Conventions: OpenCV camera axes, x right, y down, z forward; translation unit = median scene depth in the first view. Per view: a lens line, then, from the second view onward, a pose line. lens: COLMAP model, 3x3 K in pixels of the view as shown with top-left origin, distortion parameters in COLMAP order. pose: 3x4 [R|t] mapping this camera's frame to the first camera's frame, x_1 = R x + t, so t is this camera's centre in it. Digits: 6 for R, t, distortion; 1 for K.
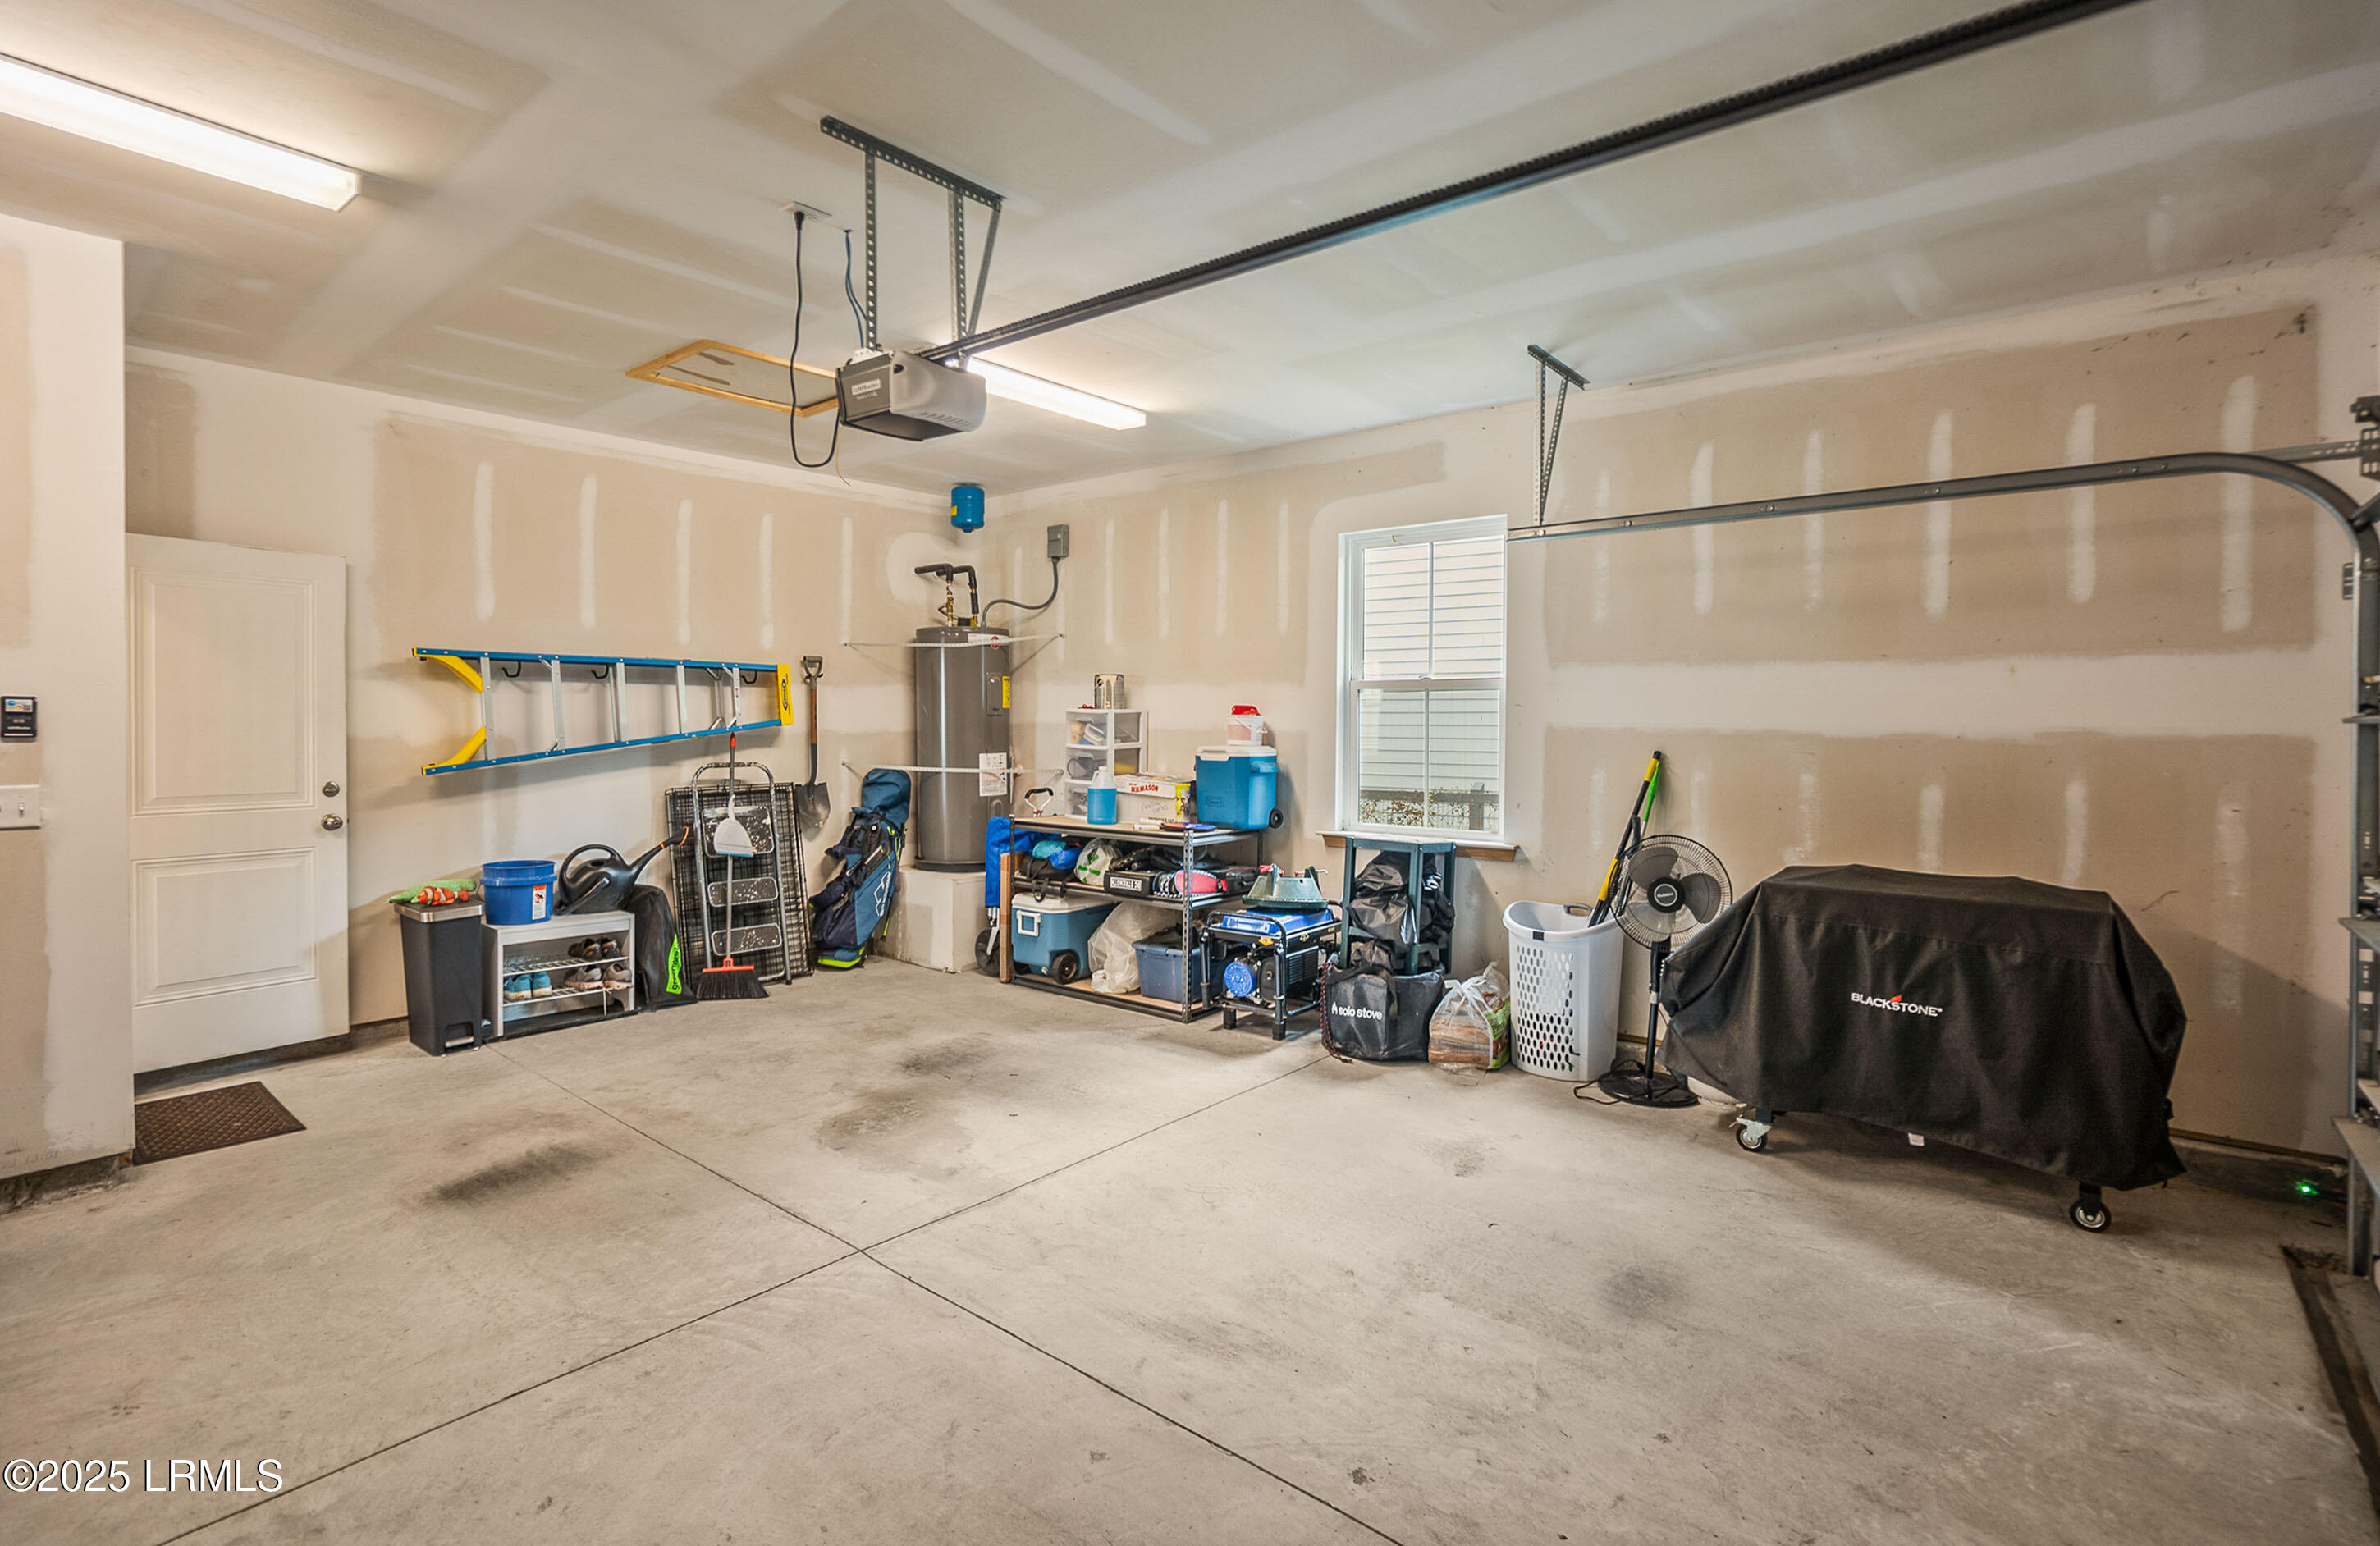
lens RADIAL K [[1105.5, 0, 1189.0], [0, 1105.5, 764.7], [0, 0, 1]] dist [-0.063933, 0.020864]
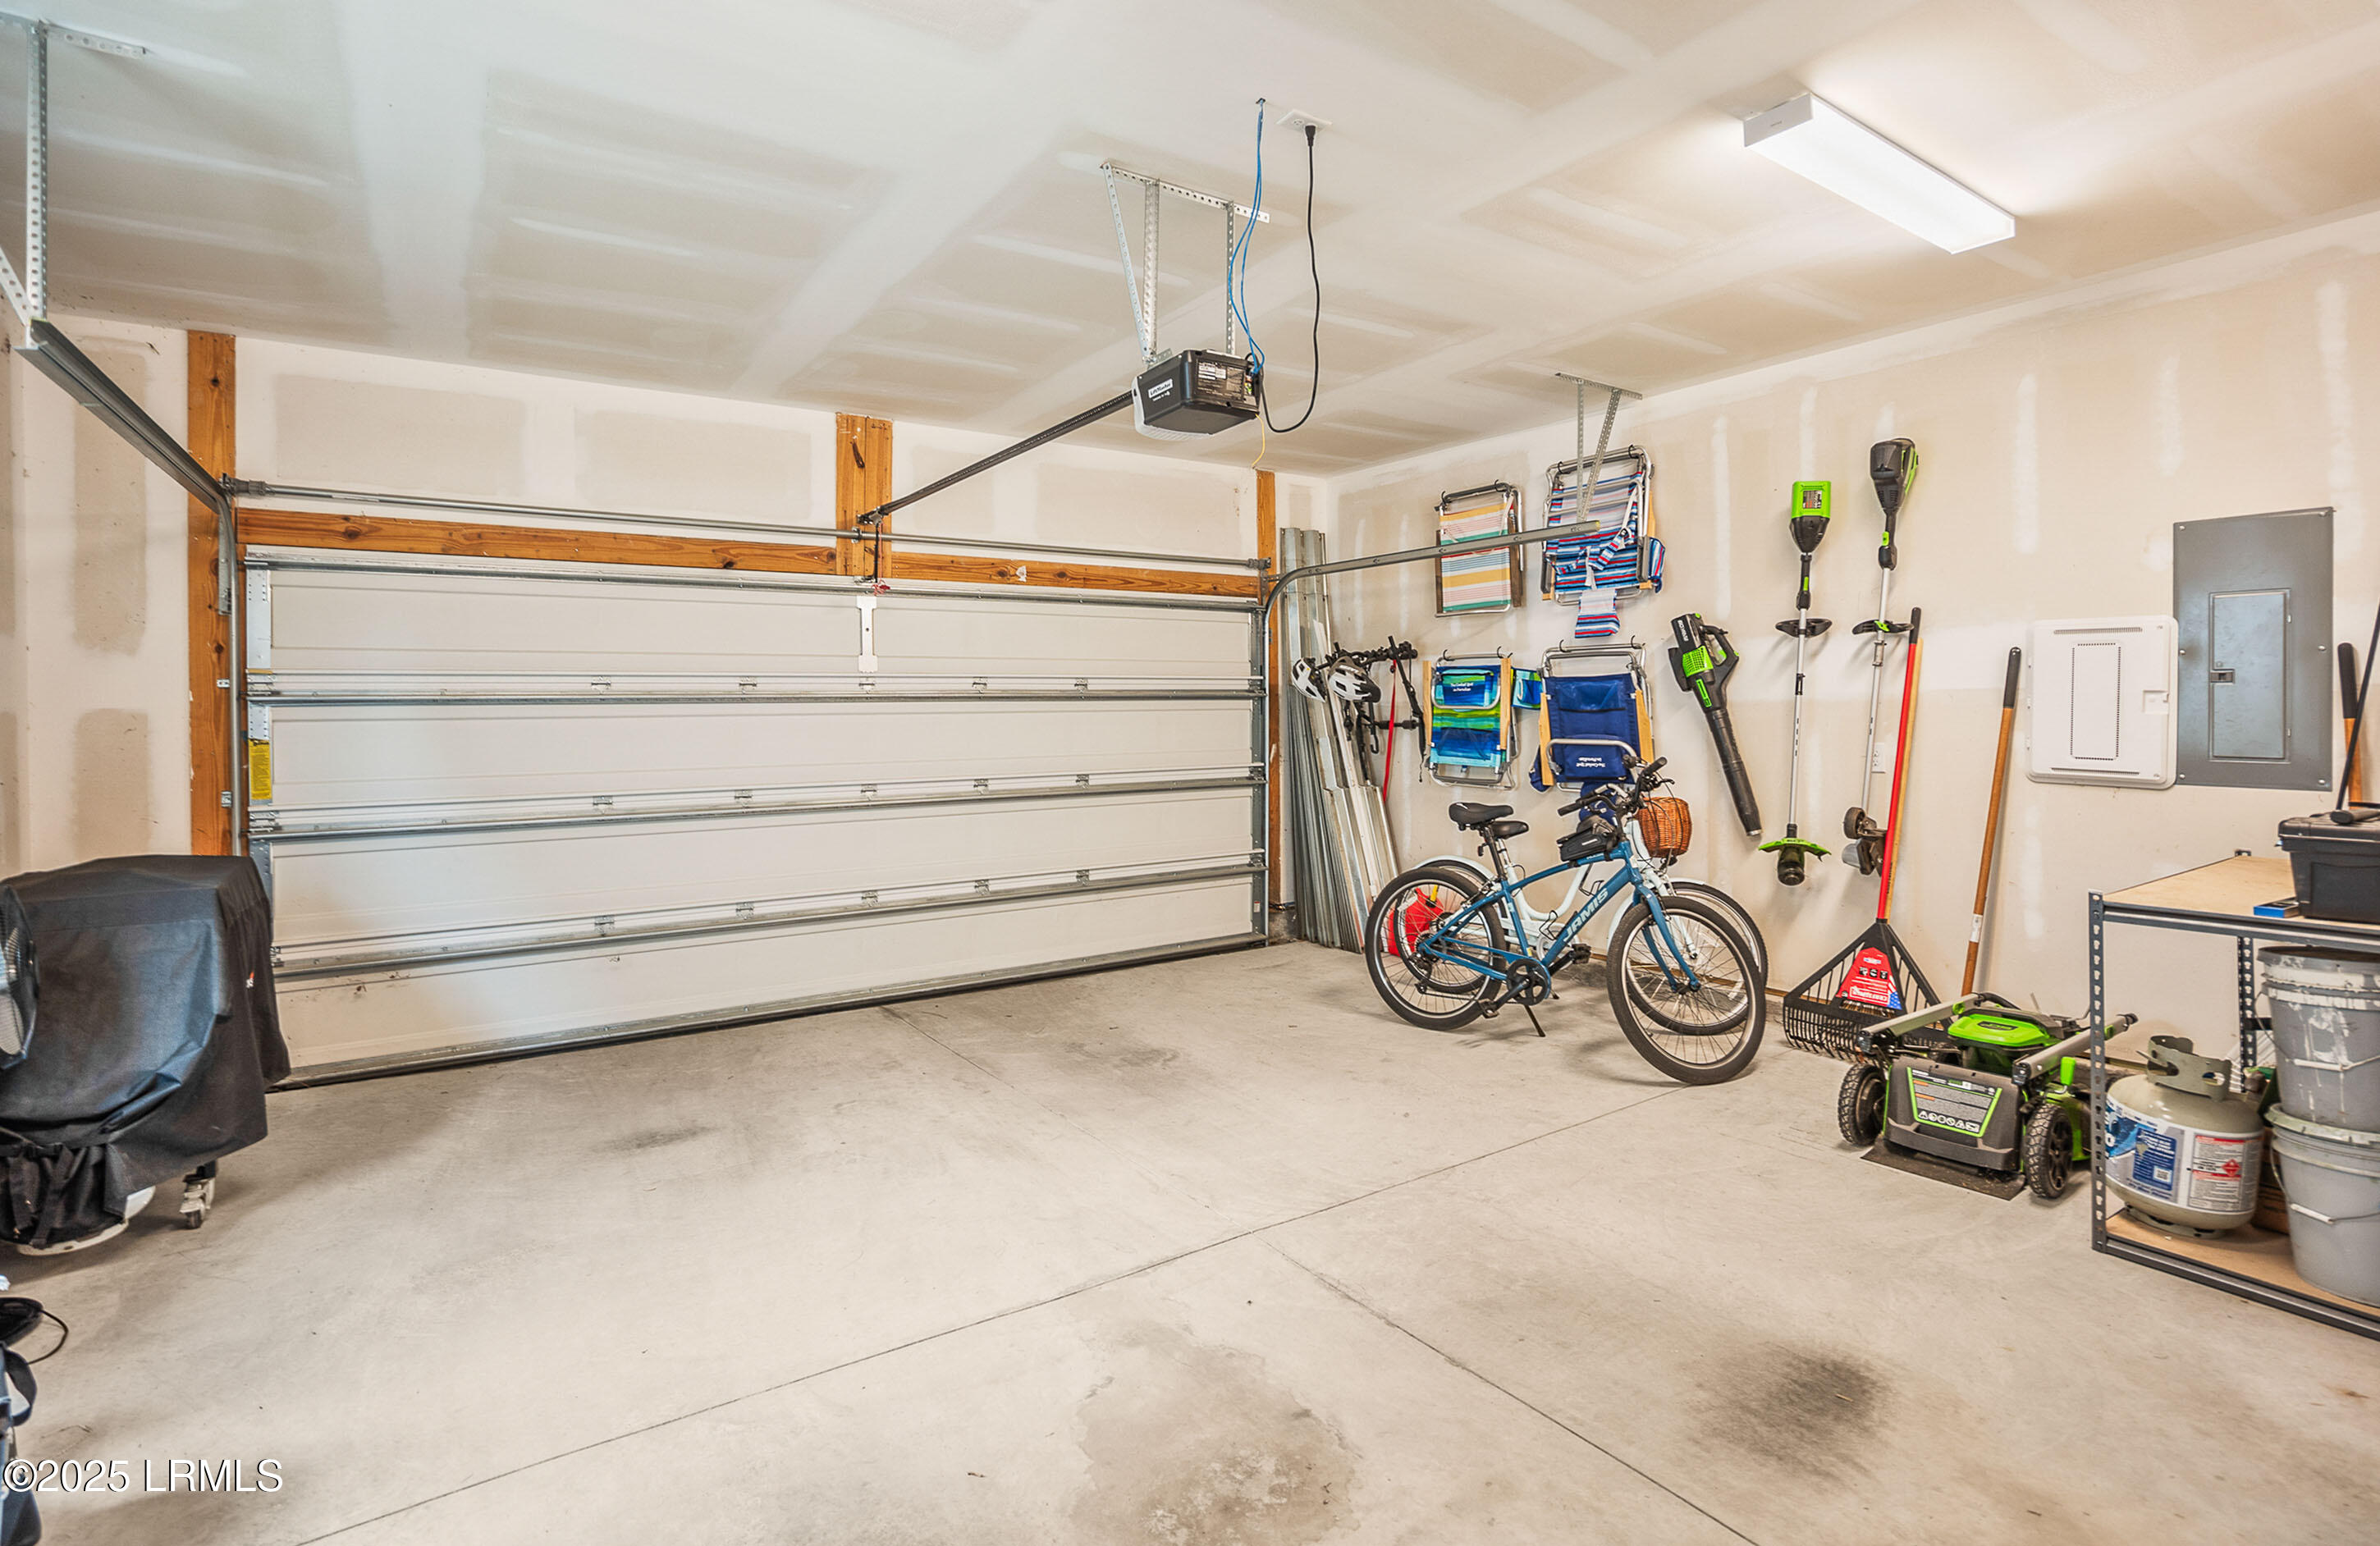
lens RADIAL K [[1105.5, 0, 1189.0], [0, 1105.5, 764.7], [0, 0, 1]] dist [-0.063933, 0.020864]
pose [[-0.954592, -0.014331, 0.297572, -0.498802], [0.014168, 0.995529, 0.093393, -0.058615], [-0.297580, 0.093368, -0.950120, 1.783021]]
